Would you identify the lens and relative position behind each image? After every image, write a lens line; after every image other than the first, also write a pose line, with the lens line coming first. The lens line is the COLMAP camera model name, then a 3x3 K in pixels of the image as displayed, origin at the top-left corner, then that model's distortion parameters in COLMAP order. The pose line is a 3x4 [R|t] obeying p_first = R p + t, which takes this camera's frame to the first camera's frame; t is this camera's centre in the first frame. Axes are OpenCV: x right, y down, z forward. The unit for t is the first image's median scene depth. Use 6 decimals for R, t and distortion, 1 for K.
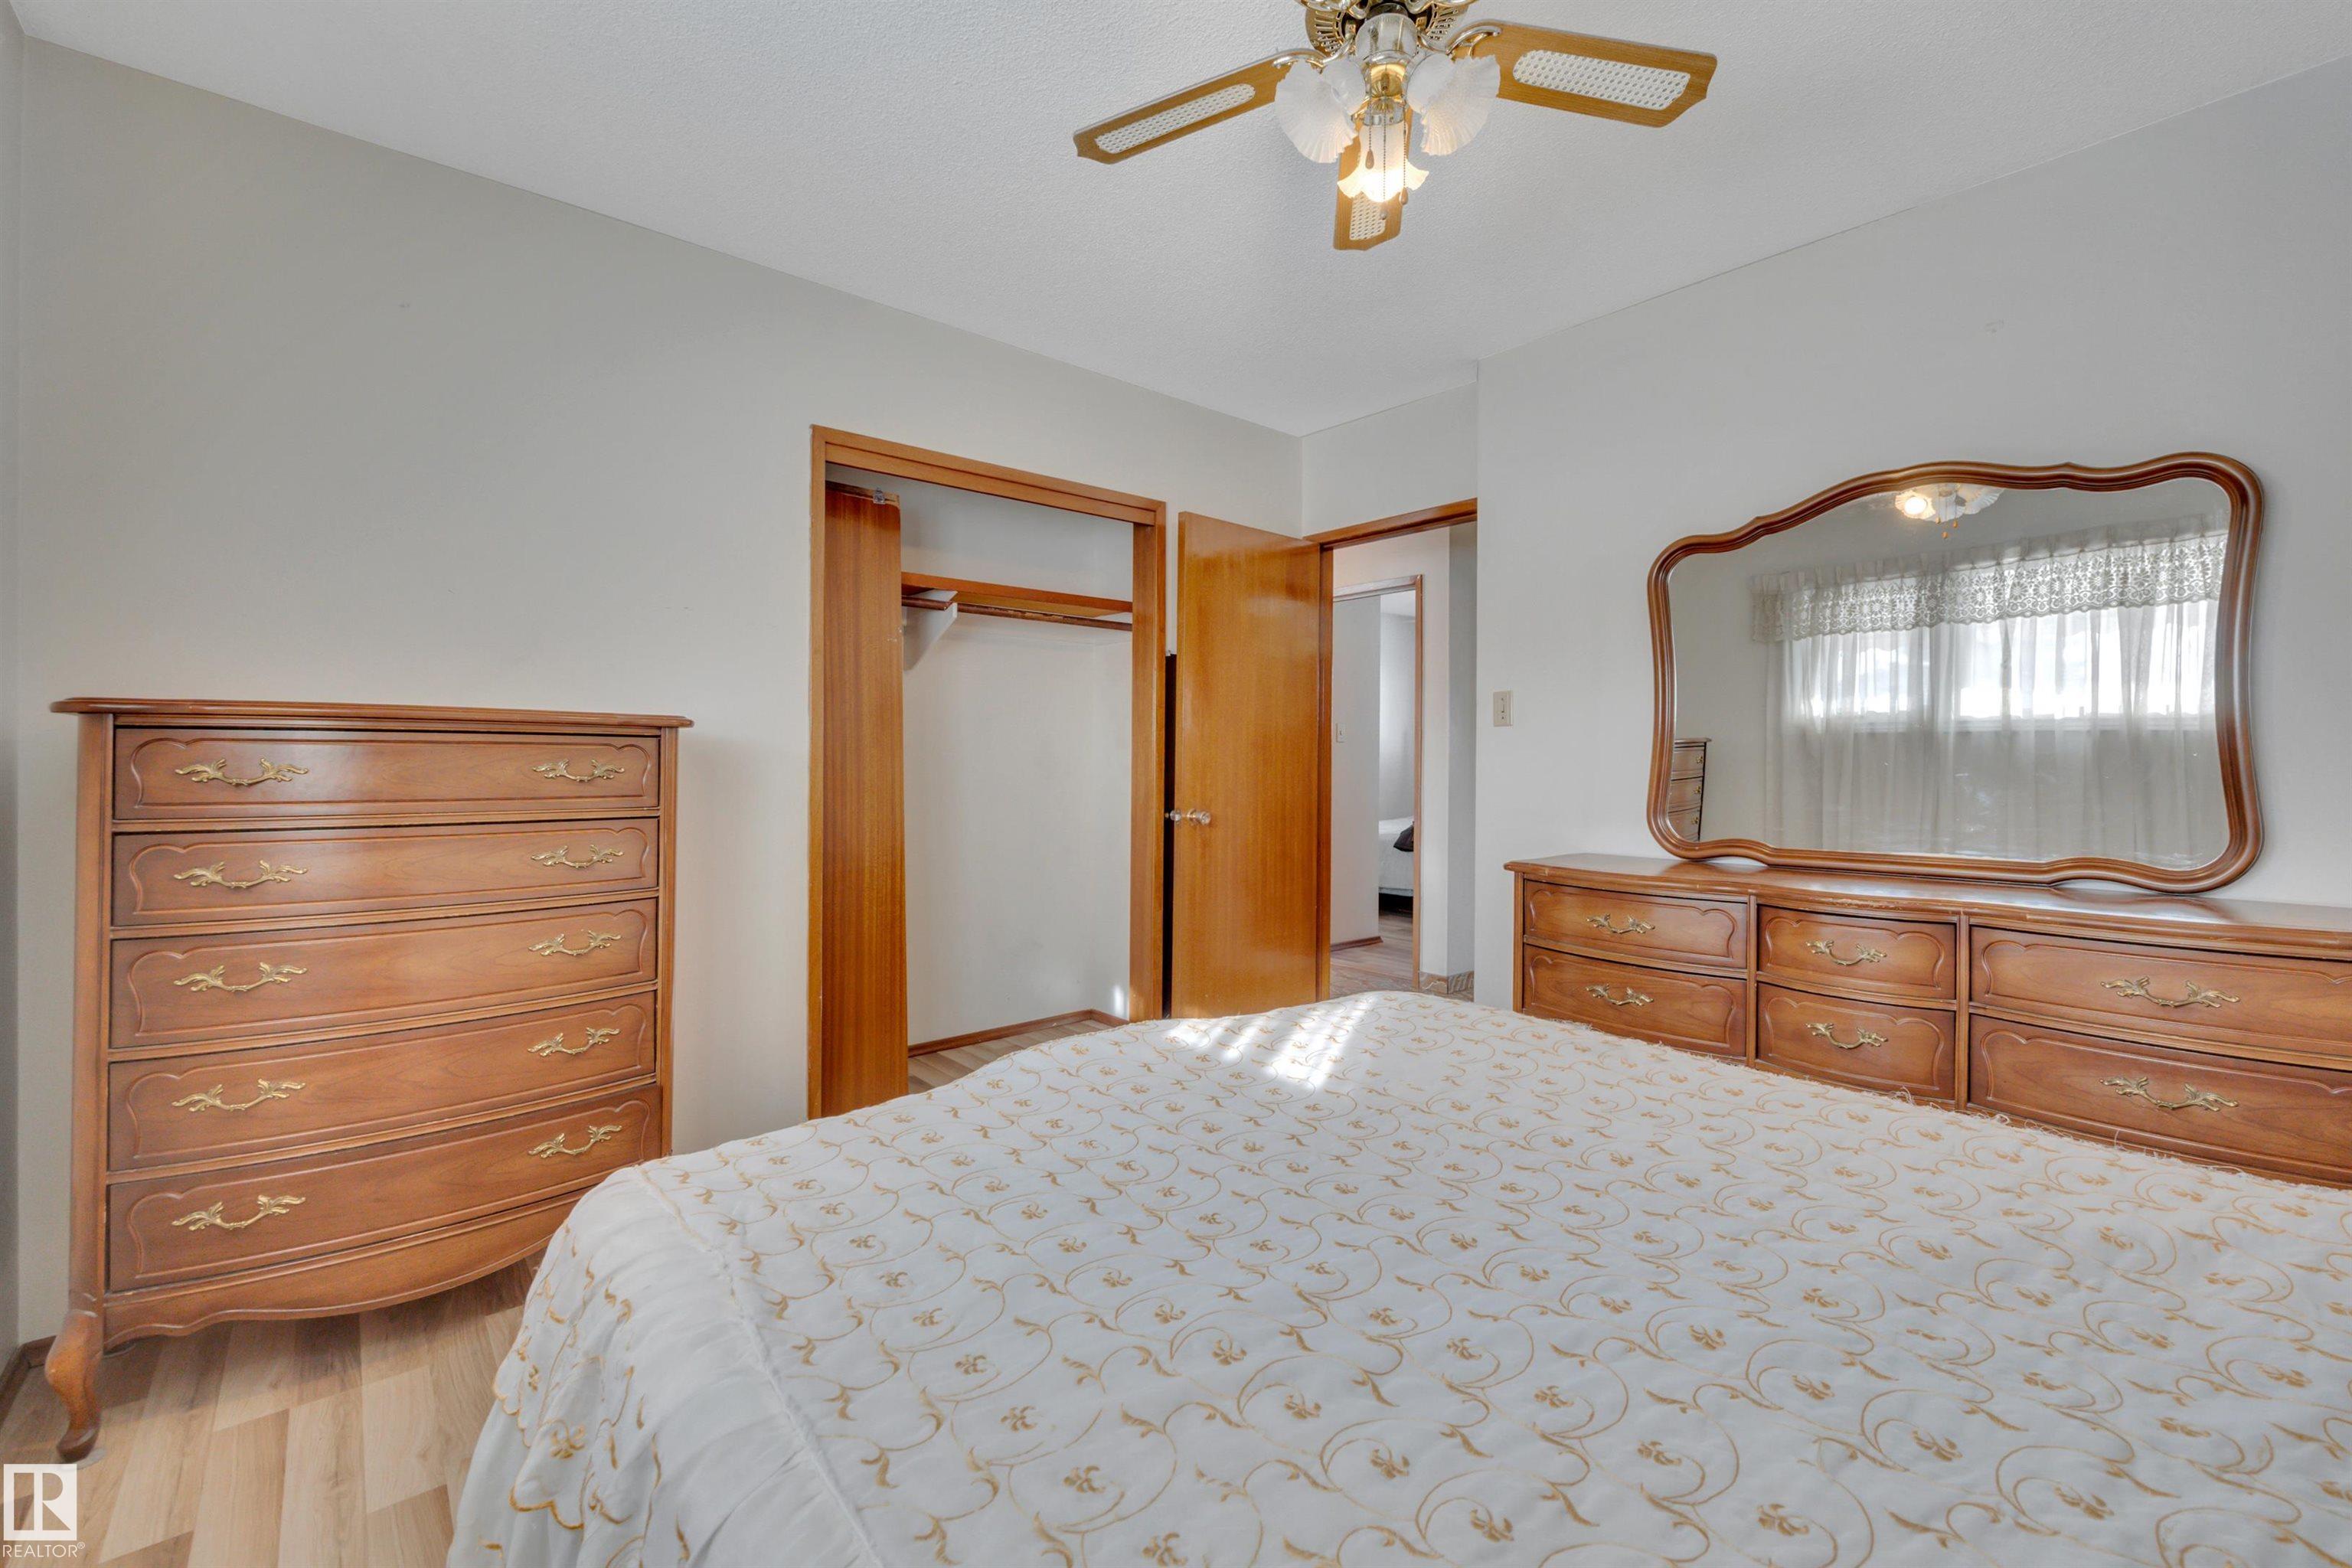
lens RADIAL K [[968.9, 0, 1167.6], [0, 968.9, 781.5], [0, 0, 1]] dist [0.000954, 0.000240]
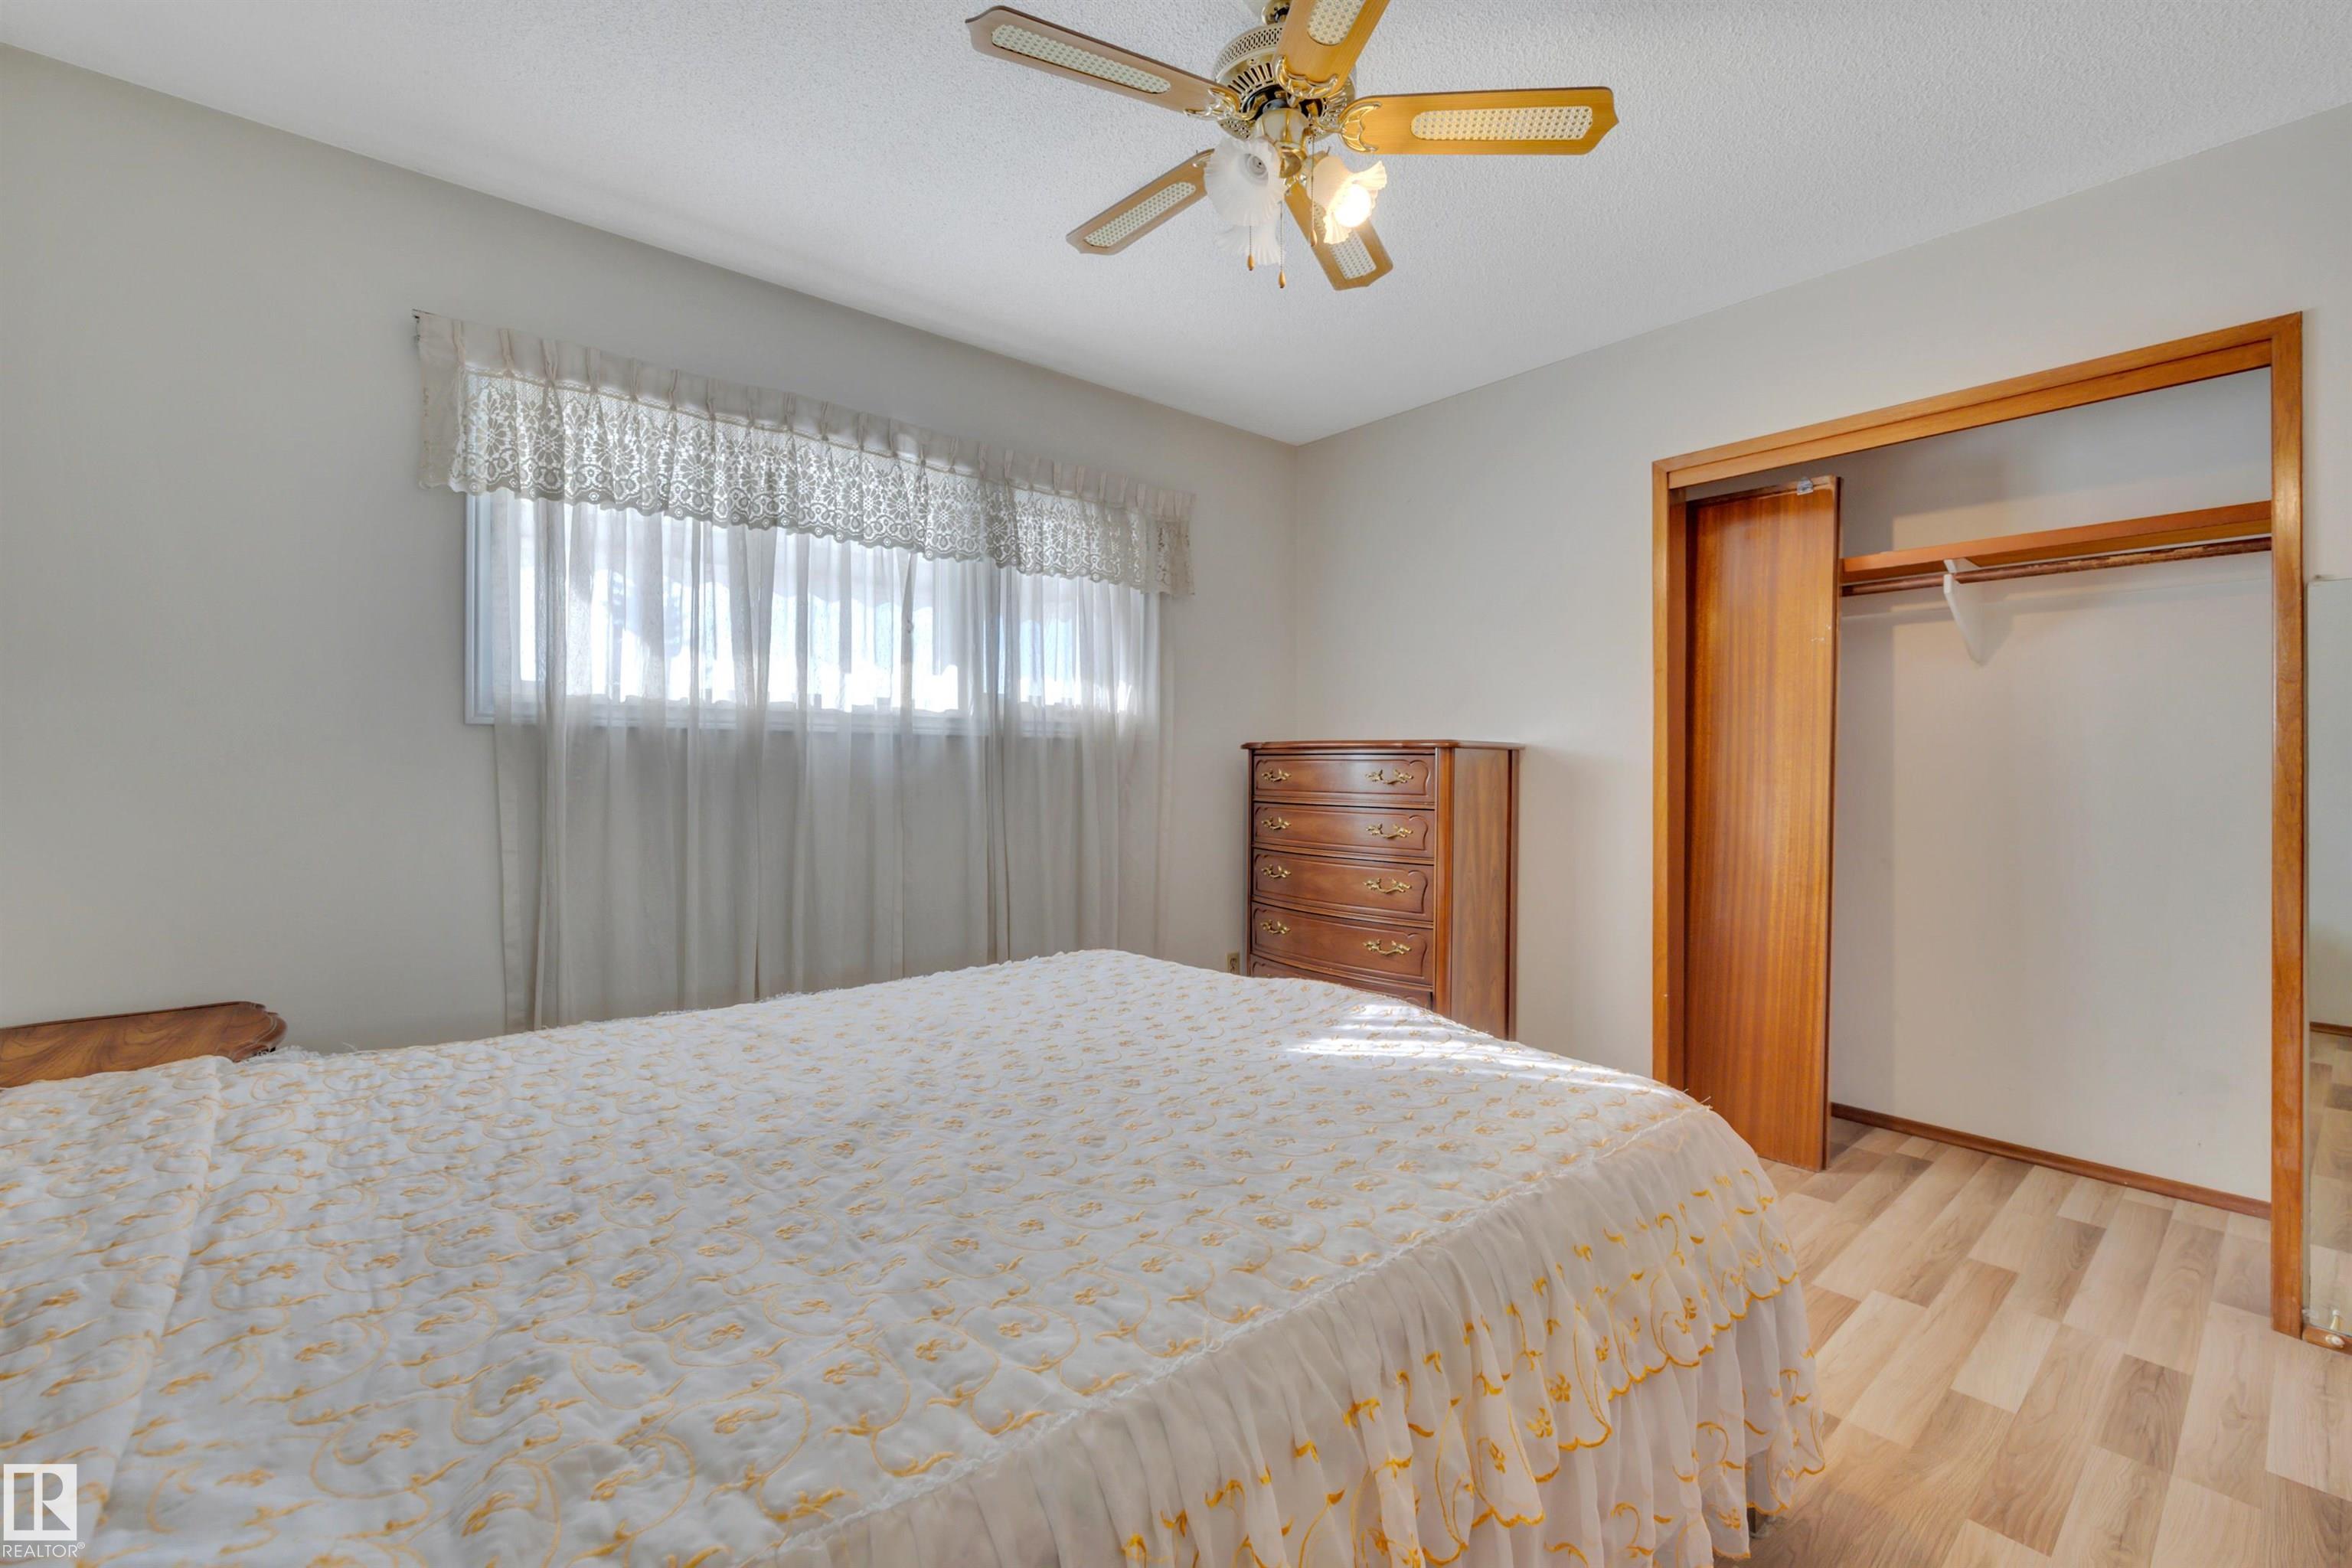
lens RADIAL K [[968.9, 0, 1167.6], [0, 968.9, 781.5], [0, 0, 1]] dist [0.000954, 0.000240]
pose [[-0.018536, 0.014989, -0.999716, 0.904601], [-0.028193, 0.999482, 0.015509, -0.014600], [0.999431, 0.028472, -0.018103, 0.597718]]
